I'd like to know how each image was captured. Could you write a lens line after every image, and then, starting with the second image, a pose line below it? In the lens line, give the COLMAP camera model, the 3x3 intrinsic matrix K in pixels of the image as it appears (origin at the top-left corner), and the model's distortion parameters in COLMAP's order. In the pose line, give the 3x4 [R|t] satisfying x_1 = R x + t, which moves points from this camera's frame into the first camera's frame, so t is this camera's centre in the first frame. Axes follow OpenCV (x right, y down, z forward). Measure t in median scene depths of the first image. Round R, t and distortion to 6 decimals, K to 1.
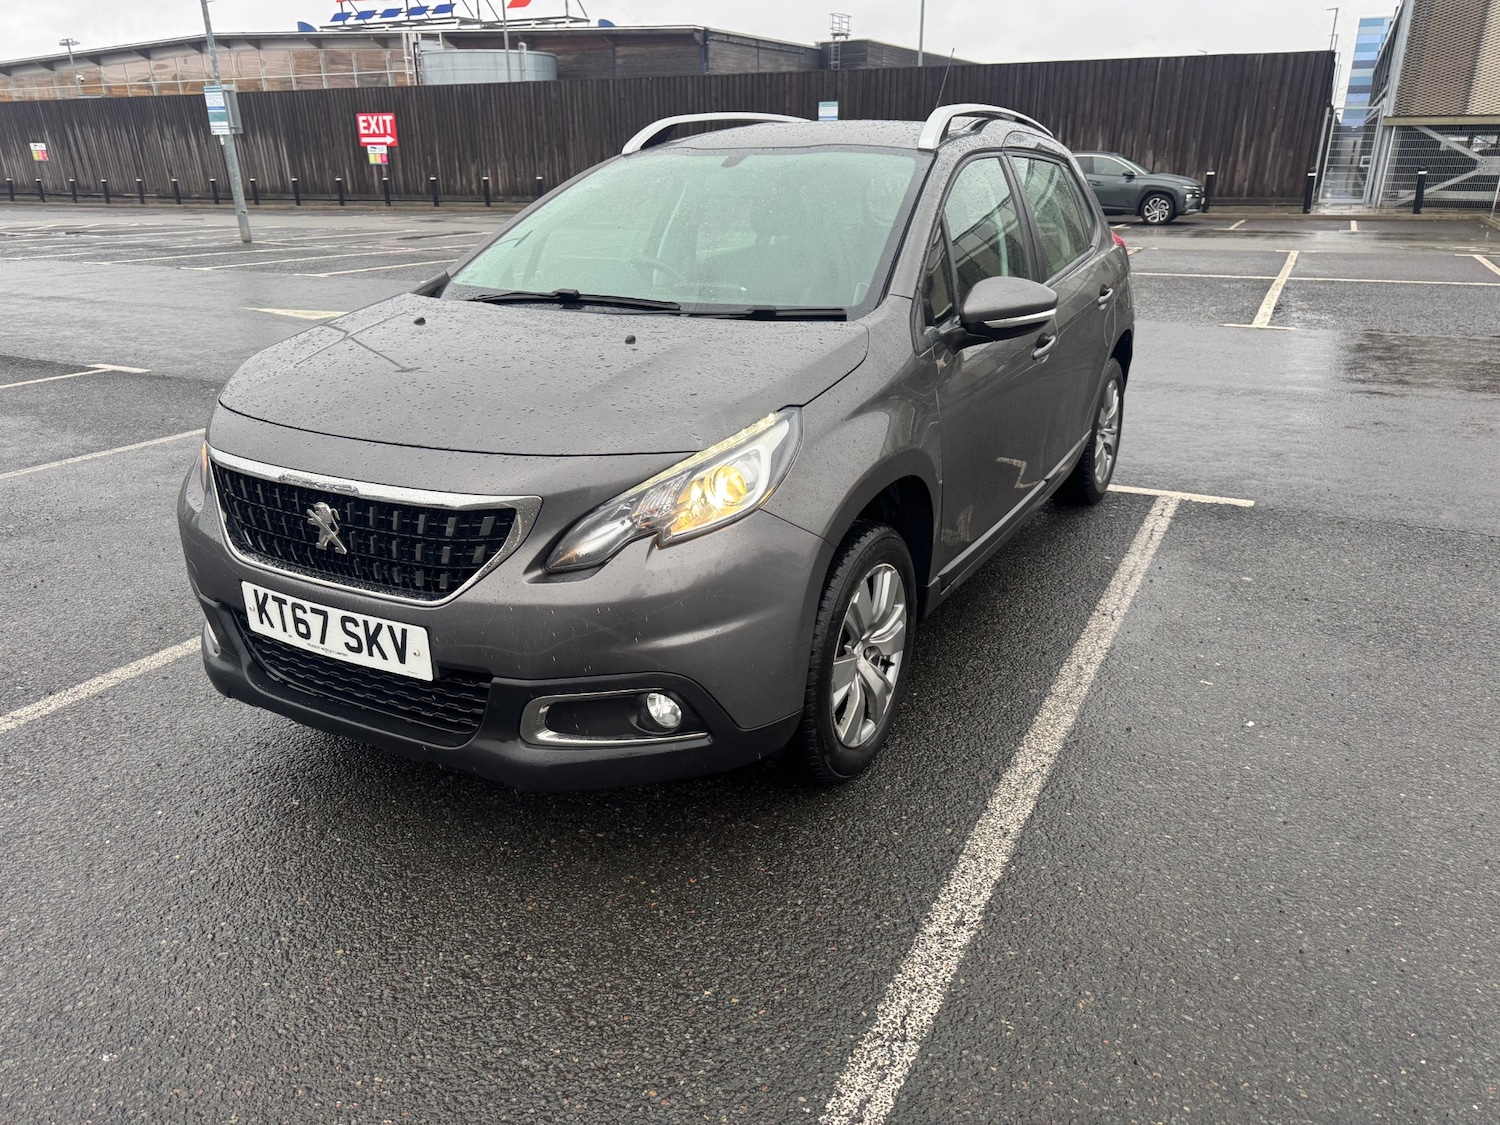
lens RADIAL K [[1074.1, 0, 749.6], [0, 1074.1, 571.0], [0, 0, 1]] dist [0.054422, -0.059914]
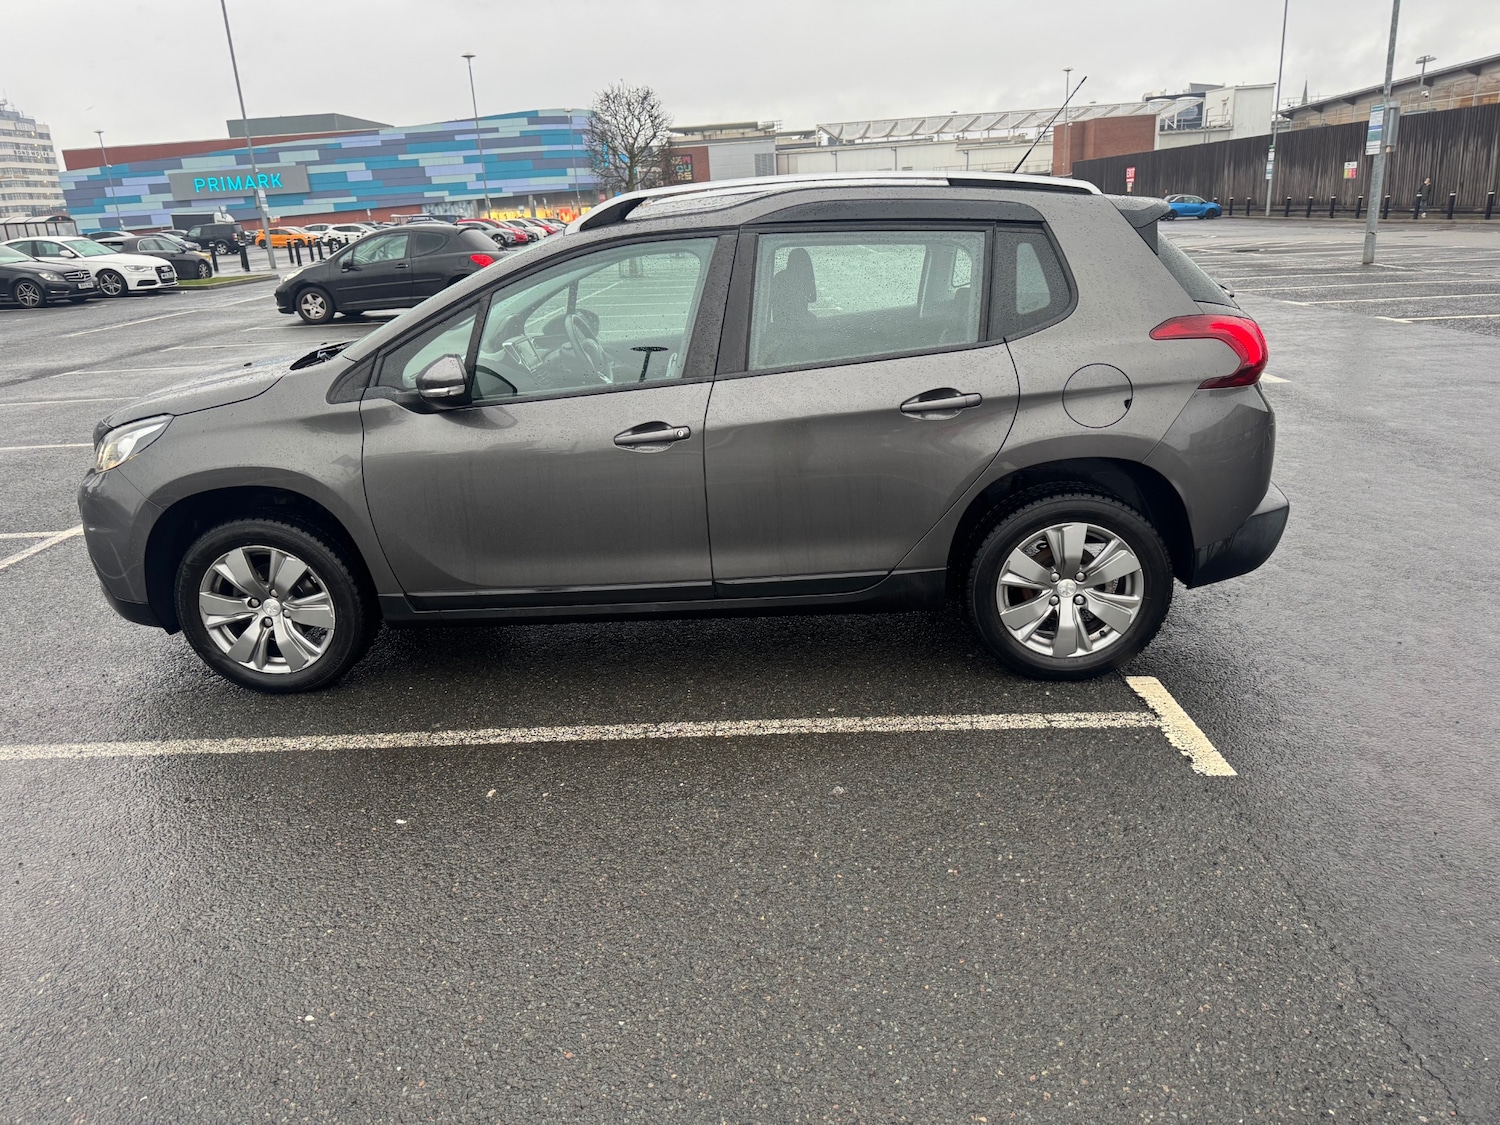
lens RADIAL K [[1093.9, 0, 744.1], [0, 1093.9, 556.0], [0, 0, 1]] dist [0.032375, -0.028711]
pose [[0.445716, 0.257137, -0.857449, 1.360153], [-0.278597, 0.950133, 0.140112, -0.307024], [0.850718, 0.176432, 0.495127, 0.707949]]
